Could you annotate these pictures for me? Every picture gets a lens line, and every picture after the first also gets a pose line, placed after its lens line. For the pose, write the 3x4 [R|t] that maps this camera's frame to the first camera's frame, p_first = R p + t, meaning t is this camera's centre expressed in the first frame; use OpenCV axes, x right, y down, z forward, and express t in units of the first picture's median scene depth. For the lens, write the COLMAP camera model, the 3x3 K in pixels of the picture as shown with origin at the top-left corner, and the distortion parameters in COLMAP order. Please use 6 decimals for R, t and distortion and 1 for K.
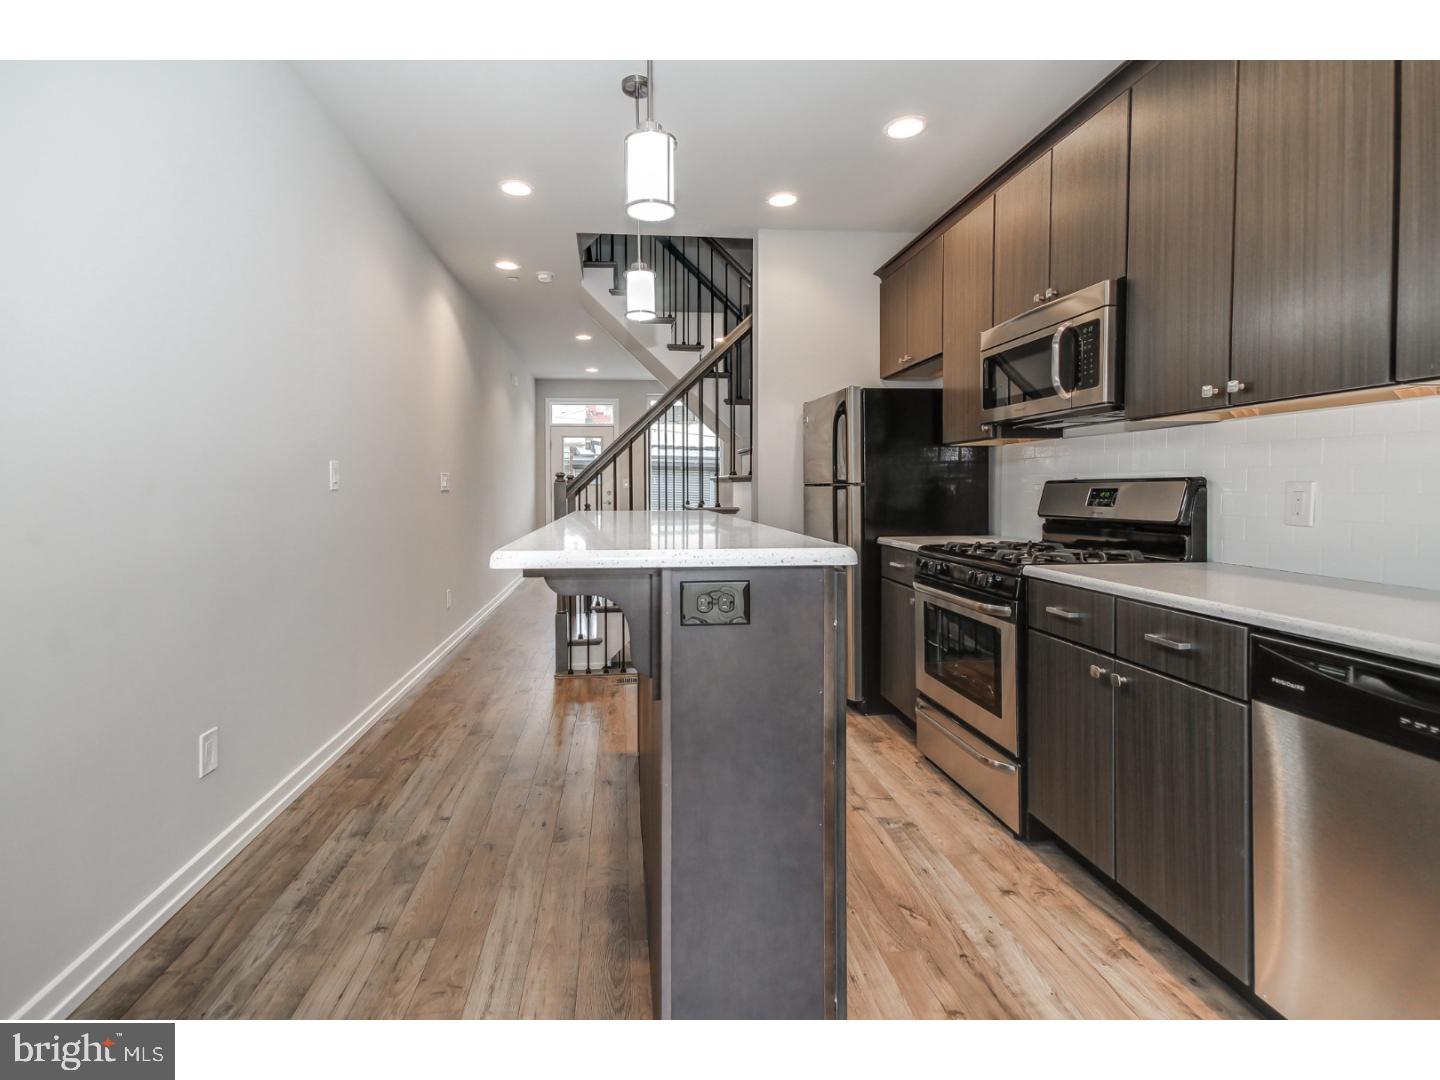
lens RADIAL K [[675.4, 0, 688.9], [0, 675.4, 503.0], [0, 0, 1]] dist [0.034495, 0.000020]
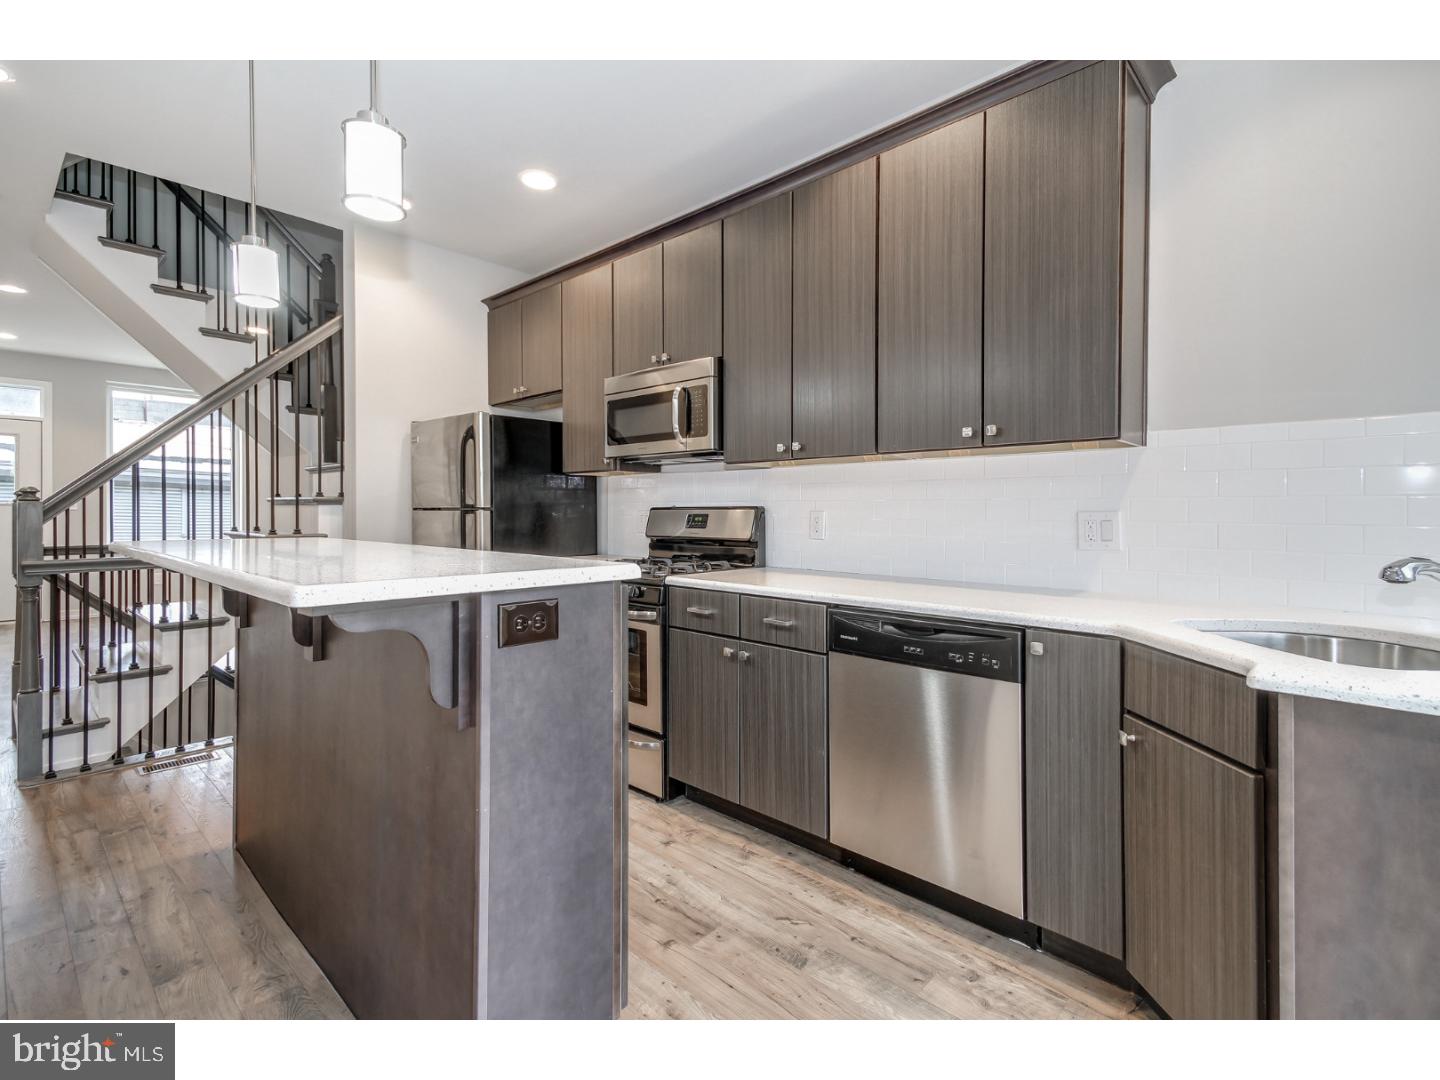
lens RADIAL K [[679.5, 0, 721.2], [0, 679.5, 513.5], [0, 0, 1]] dist [0.036634, 0.000172]
pose [[0.756935, 0.004248, 0.653477, -0.216618], [0.008962, 0.999817, -0.016879, -0.000568], [-0.653429, 0.018633, 0.756758, 0.000444]]
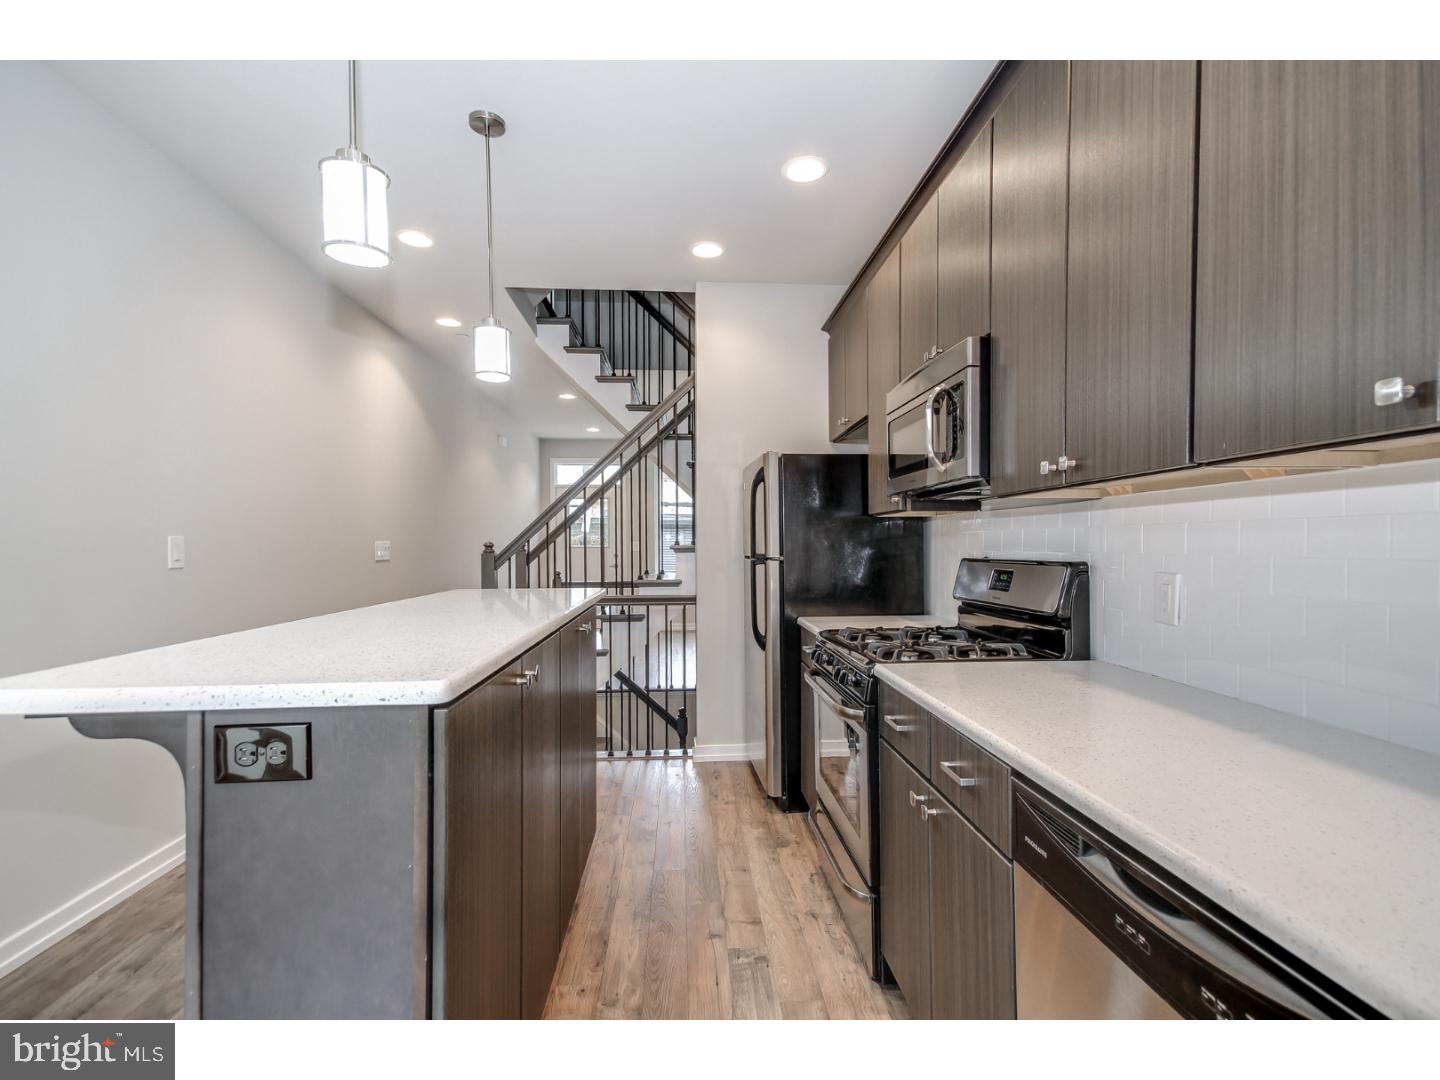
lens RADIAL K [[681.2, 0, 730.1], [0, 681.2, 553.4], [0, 0, 1]] dist [0.038186, -0.000022]
pose [[0.999642, 0.001104, -0.026750, 0.302807], [-0.001380, 0.999946, -0.010303, -0.036639], [0.026737, 0.010337, 0.999589, 0.112186]]
